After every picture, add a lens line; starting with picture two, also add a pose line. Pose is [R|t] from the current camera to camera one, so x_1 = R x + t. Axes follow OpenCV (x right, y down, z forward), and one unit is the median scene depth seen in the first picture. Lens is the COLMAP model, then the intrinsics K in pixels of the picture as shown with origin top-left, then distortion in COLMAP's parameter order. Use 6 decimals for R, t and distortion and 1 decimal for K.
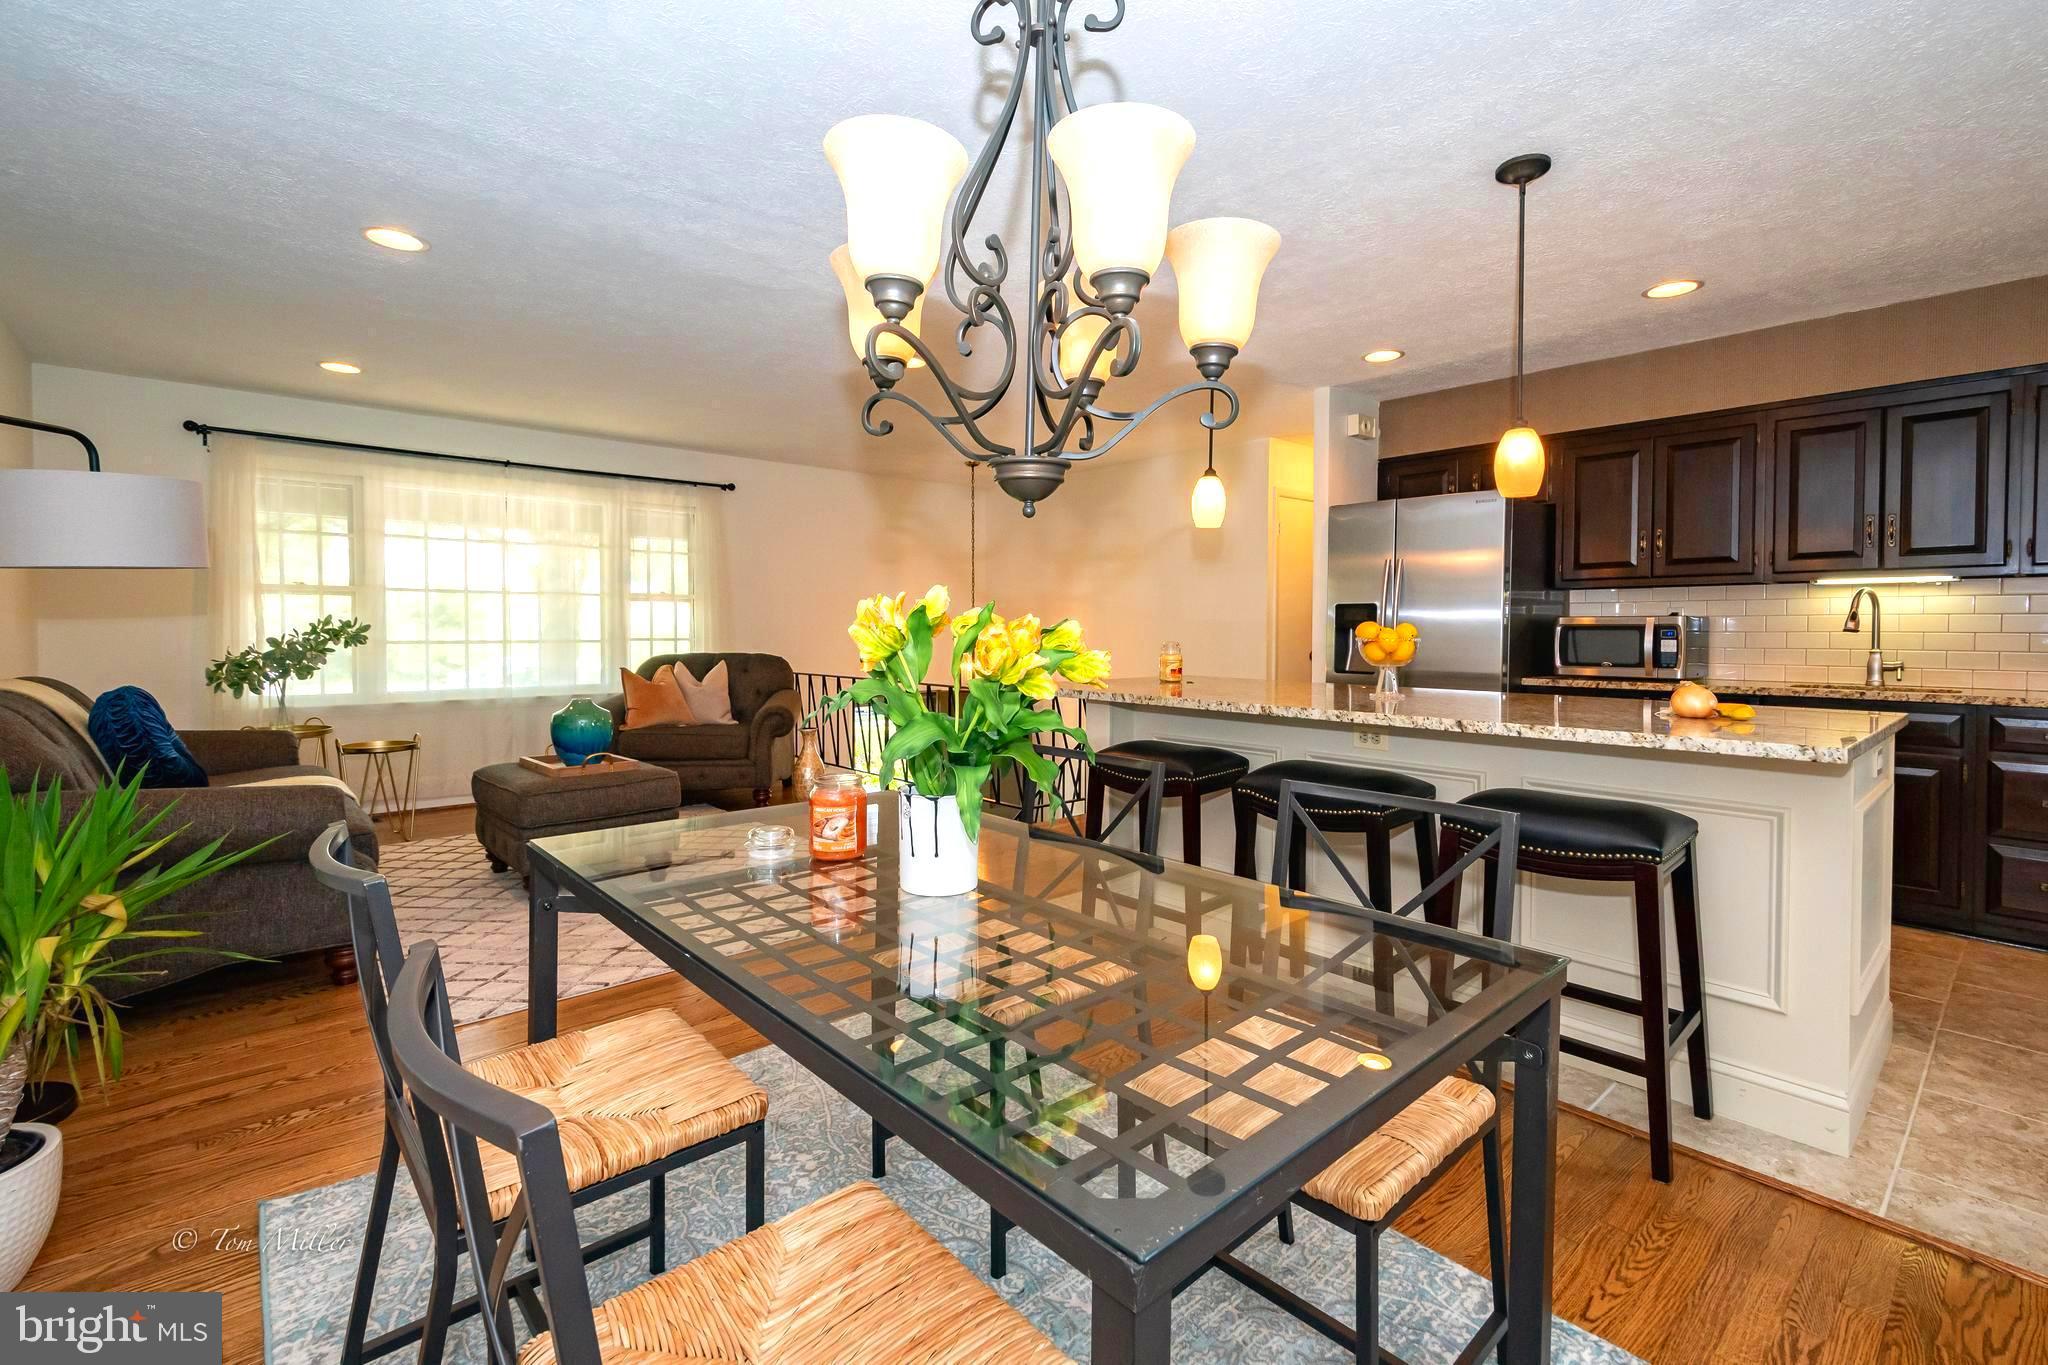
lens RADIAL K [[928.0, 0, 1028.5], [0, 928.0, 686.4], [0, 0, 1]] dist [0.015354, 0.000041]
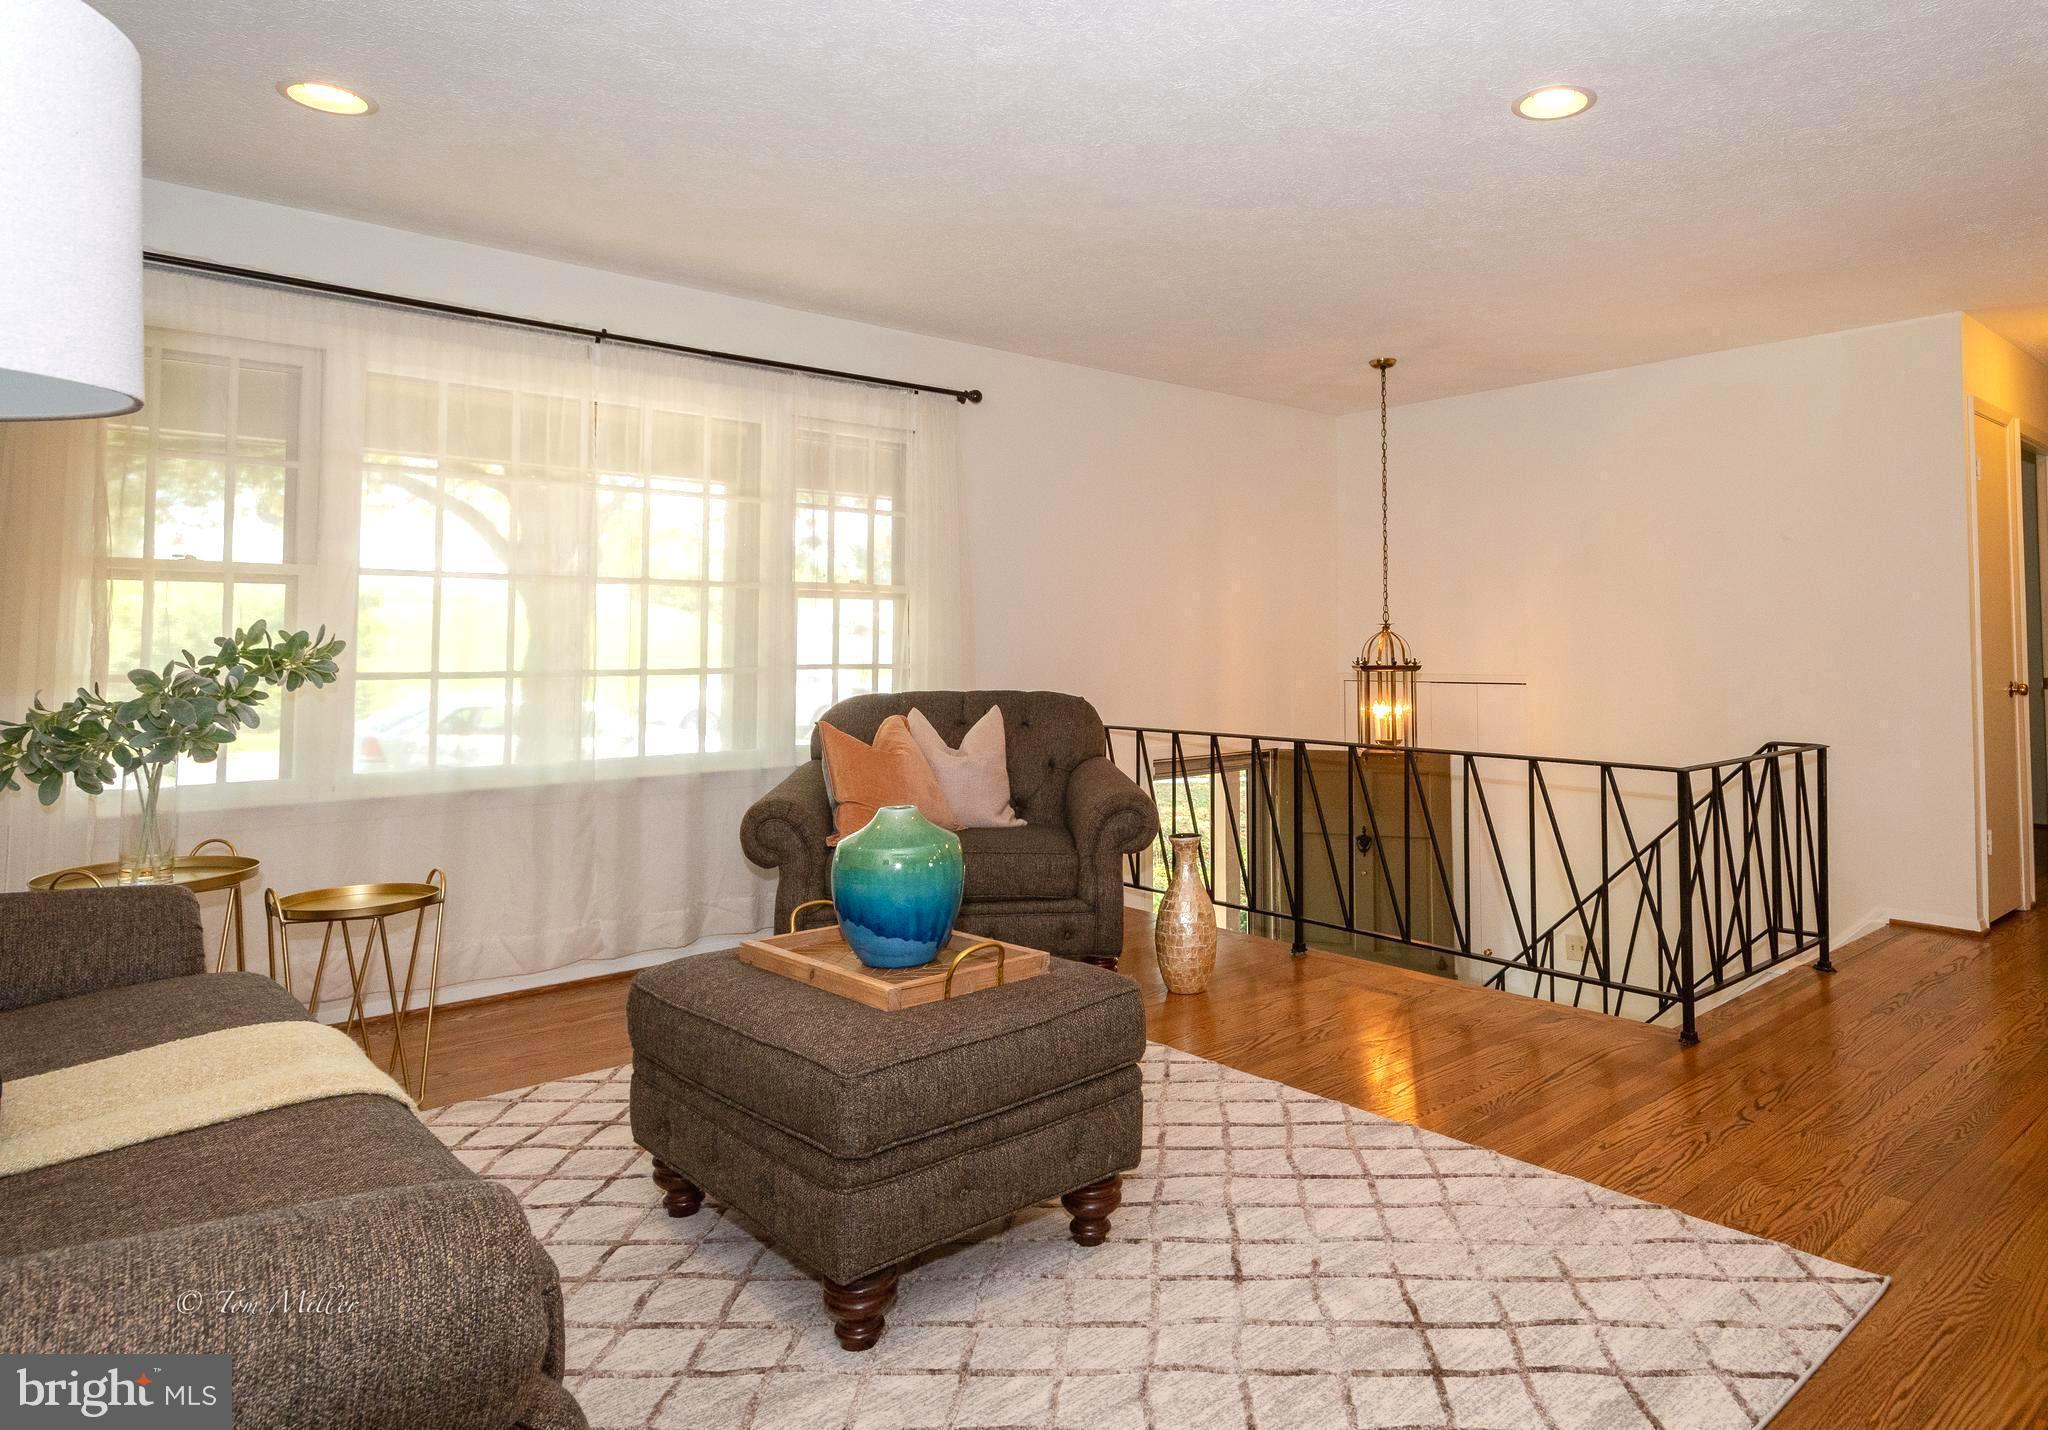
lens RADIAL K [[1271.2, 0, 1249.6], [0, 1271.2, 634.0], [0, 0, 1]] dist [0.003527, -0.000371]
pose [[0.996620, -0.002955, 0.082102, -0.269533], [0.008813, 0.997431, -0.071087, -0.017387], [-0.081681, 0.071570, 0.994085, 0.286133]]
